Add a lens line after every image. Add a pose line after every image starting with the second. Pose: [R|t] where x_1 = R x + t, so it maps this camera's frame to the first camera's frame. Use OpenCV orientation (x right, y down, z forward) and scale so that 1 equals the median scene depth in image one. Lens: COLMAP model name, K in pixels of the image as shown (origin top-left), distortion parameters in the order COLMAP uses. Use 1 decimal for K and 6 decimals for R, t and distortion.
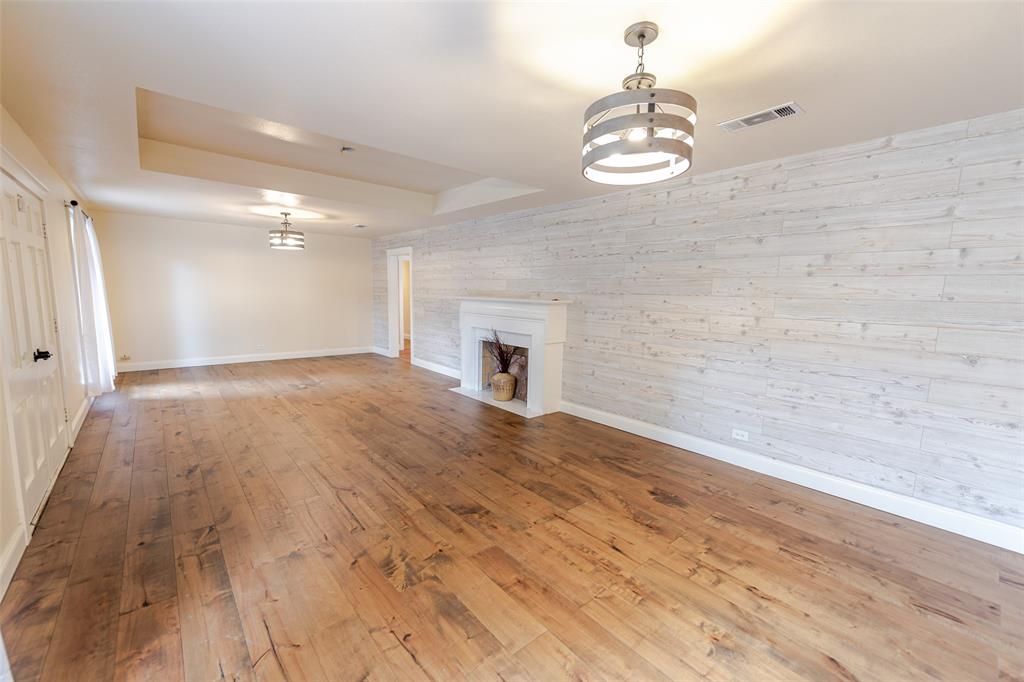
lens RADIAL K [[411.7, 0, 514.3], [0, 411.7, 337.0], [0, 0, 1]] dist [0.017222, -0.000158]
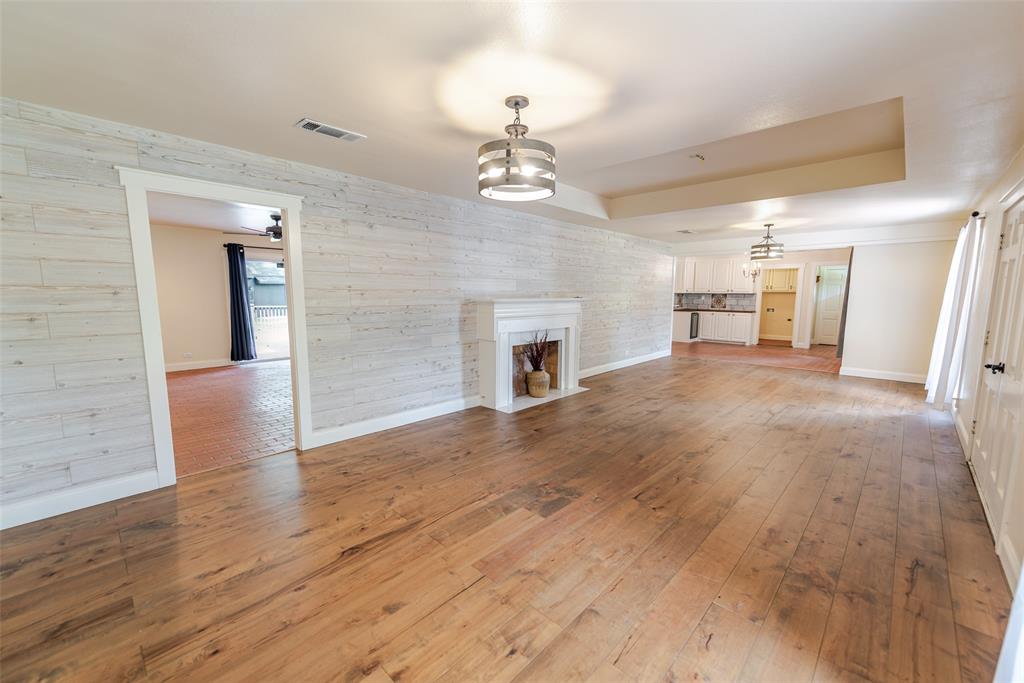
lens RADIAL K [[396.2, 0, 512.0], [0, 396.2, 341.5], [0, 0, 1]] dist [-0.008102, -0.000021]
pose [[-0.068834, -0.137998, 0.988038, -1.114214], [0.112077, 0.983047, 0.145109, -0.152628], [-0.991313, 0.120725, -0.052201, 1.242418]]
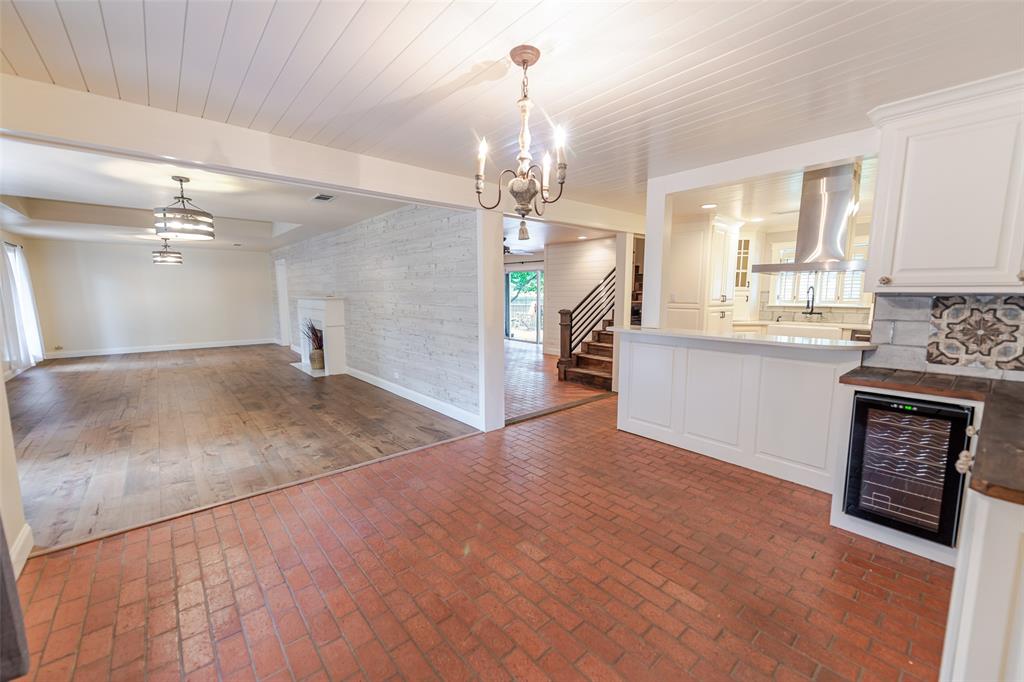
lens RADIAL K [[411.7, 0, 514.3], [0, 411.7, 337.0], [0, 0, 1]] dist [0.017222, -0.000158]
pose [[0.999661, -0.023745, -0.010648, 0.740081], [0.023746, 0.999718, 0.000001, 0.067259], [0.010645, -0.000254, 0.999943, -0.449315]]
